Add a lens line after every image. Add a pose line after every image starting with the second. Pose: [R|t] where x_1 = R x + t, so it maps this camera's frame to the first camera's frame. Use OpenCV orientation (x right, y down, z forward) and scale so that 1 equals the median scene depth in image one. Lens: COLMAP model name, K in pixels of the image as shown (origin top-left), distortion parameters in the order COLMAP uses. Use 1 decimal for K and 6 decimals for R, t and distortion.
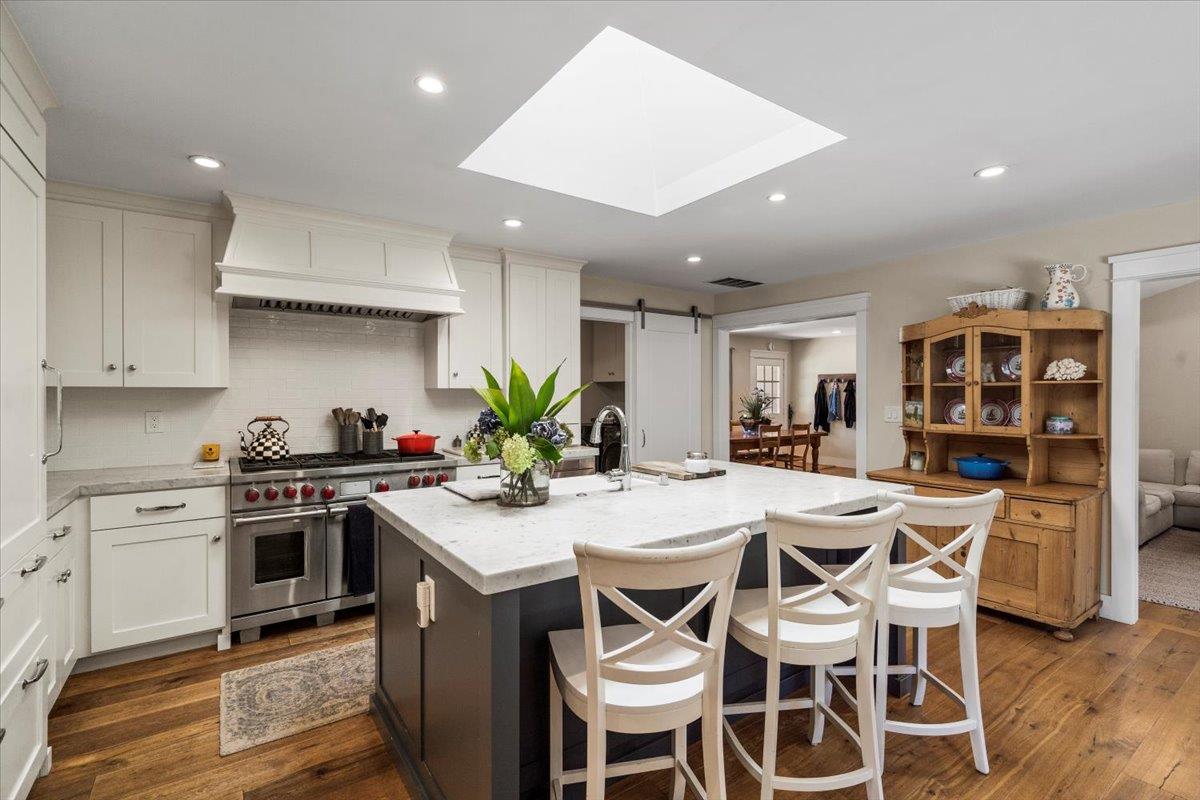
lens RADIAL K [[547.1, 0, 601.7], [0, 547.1, 395.8], [0, 0, 1]] dist [-0.002092, 0.000885]
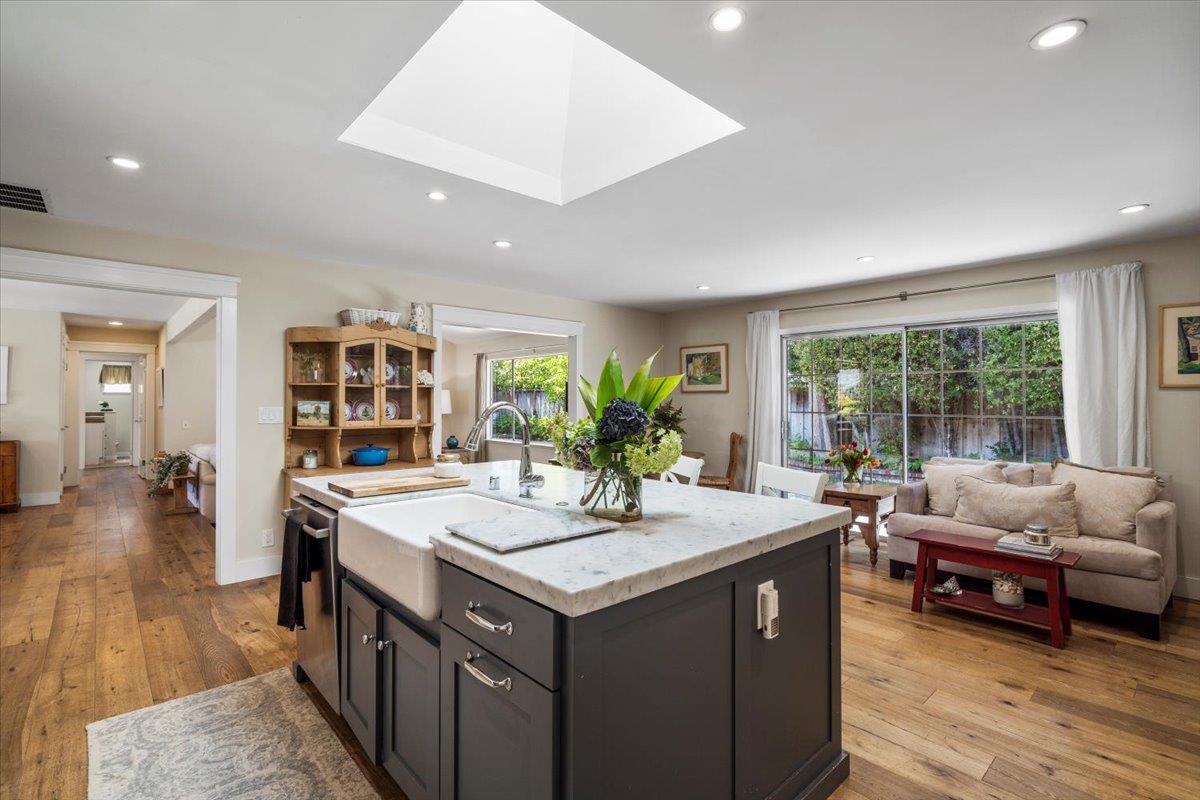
lens RADIAL K [[550.3, 0, 597.5], [0, 550.3, 406.5], [0, 0, 1]] dist [-0.001302, 0.000192]
pose [[-0.123882, -0.012819, 0.992214, -0.619333], [0.003842, 0.999903, 0.013398, 0.009657], [-0.992290, 0.005472, -0.123820, 0.728073]]
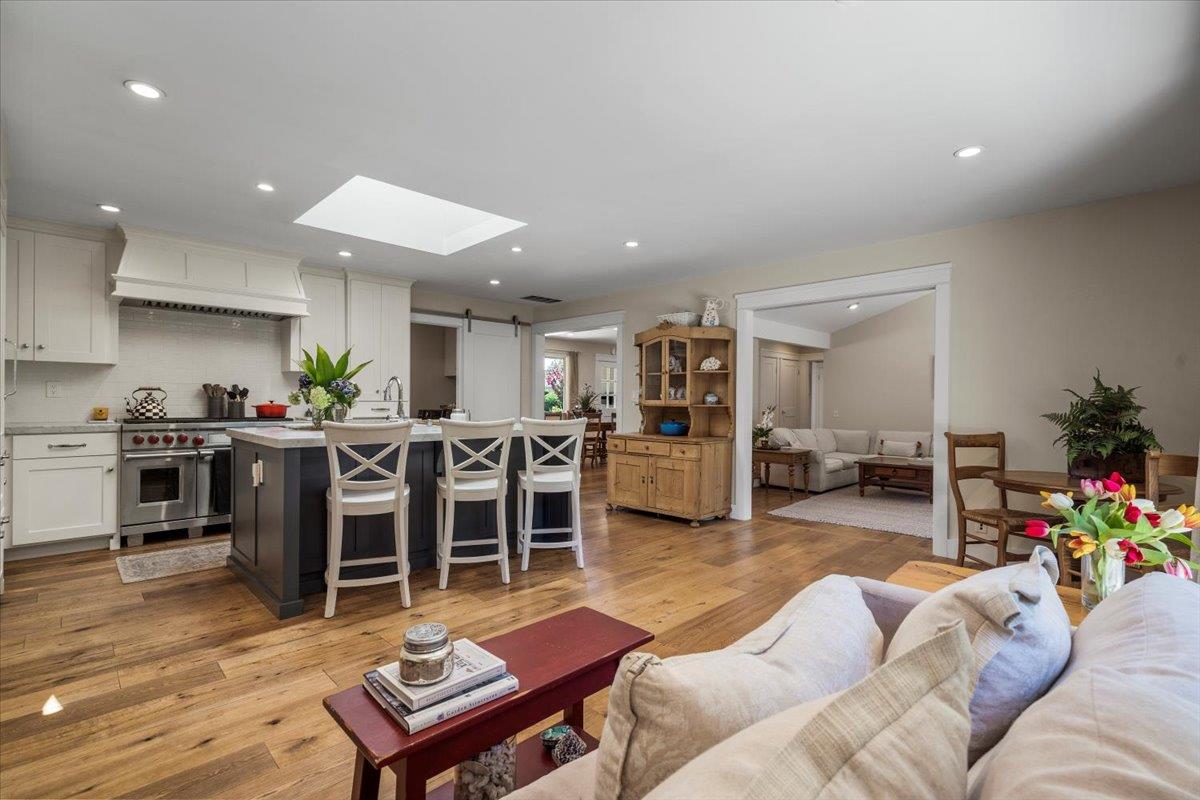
lens RADIAL K [[544.2, 0, 599.0], [0, 544.2, 400.6], [0, 0, 1]] dist [0.001846, 0.000131]
pose [[0.985576, 0.008274, 0.169032, 0.255599], [-0.007650, 0.999961, -0.004345, 0.068332], [-0.169061, 0.002989, 0.985601, -0.512260]]
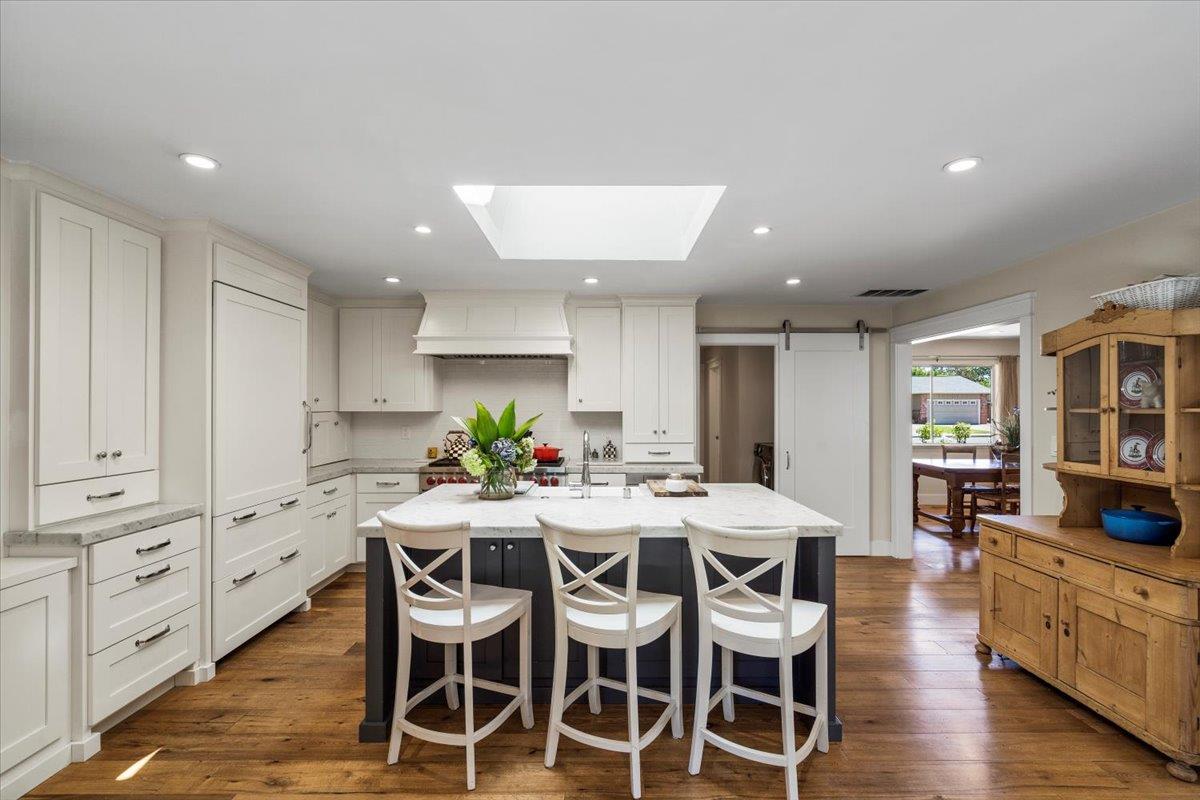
lens RADIAL K [[542.3, 0, 603.2], [0, 542.3, 404.9], [0, 0, 1]] dist [-0.001471, 0.000253]
pose [[0.822613, -0.001010, -0.568600, 0.571382], [-0.002770, 0.999979, -0.005784, -0.025383], [0.568594, 0.006333, 0.822594, -0.002244]]
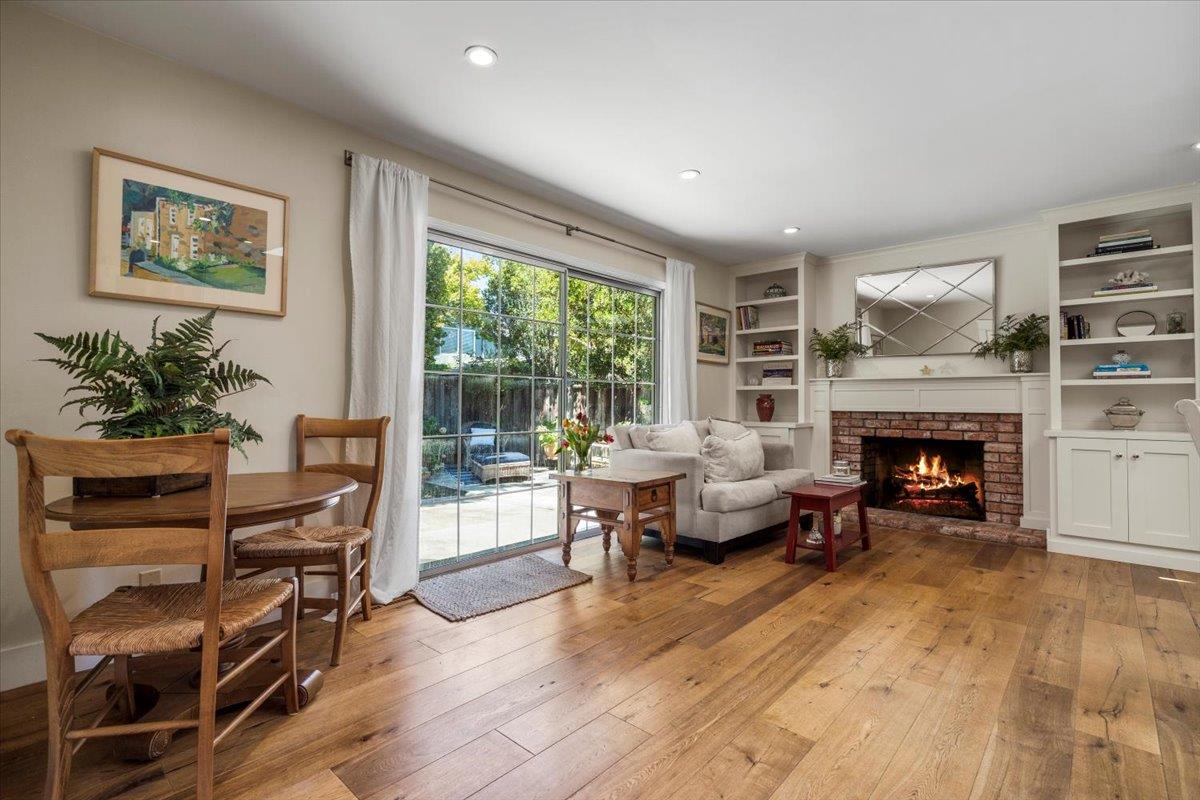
lens RADIAL K [[553.0, 0, 599.1], [0, 553.0, 389.7], [0, 0, 1]] dist [-0.001181, 0.000112]
pose [[-0.975910, -0.009634, -0.217958, 0.956341], [-0.005839, 0.999820, -0.018050, 0.101238], [0.218093, -0.016342, -0.975791, 0.899978]]
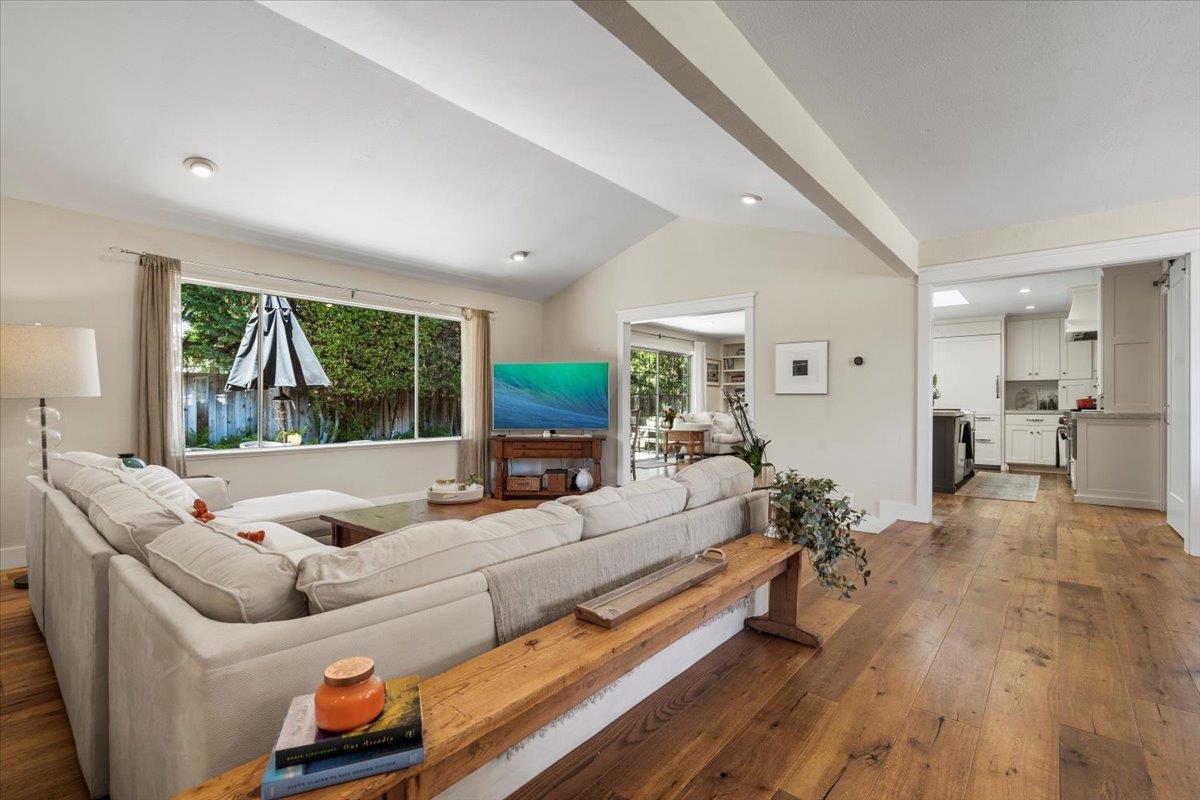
lens RADIAL K [[550.3, 0, 597.5], [0, 550.3, 406.5], [0, 0, 1]] dist [-0.001302, 0.000192]
pose [[-0.966803, -0.001458, -0.255521, 1.873309], [-0.003709, 0.999958, 0.008328, 0.096056], [0.255498, 0.008999, -0.966768, 2.572555]]
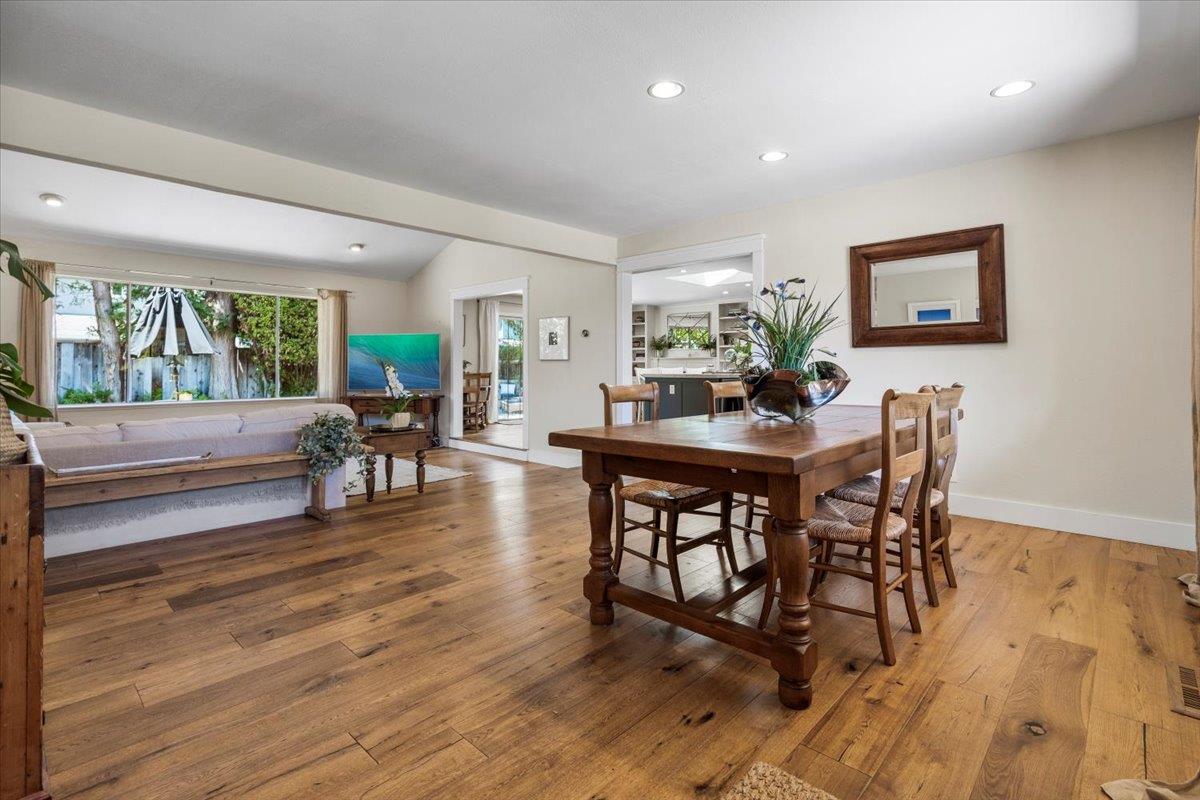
lens RADIAL K [[567.4, 0, 601.3], [0, 567.4, 356.8], [0, 0, 1]] dist [0.001283, 0.000514]
pose [[-0.979783, -0.004057, -0.200024, 1.121945], [-0.000999, 0.999881, -0.015388, 0.091035], [0.200063, -0.014877, -0.979670, 3.202908]]
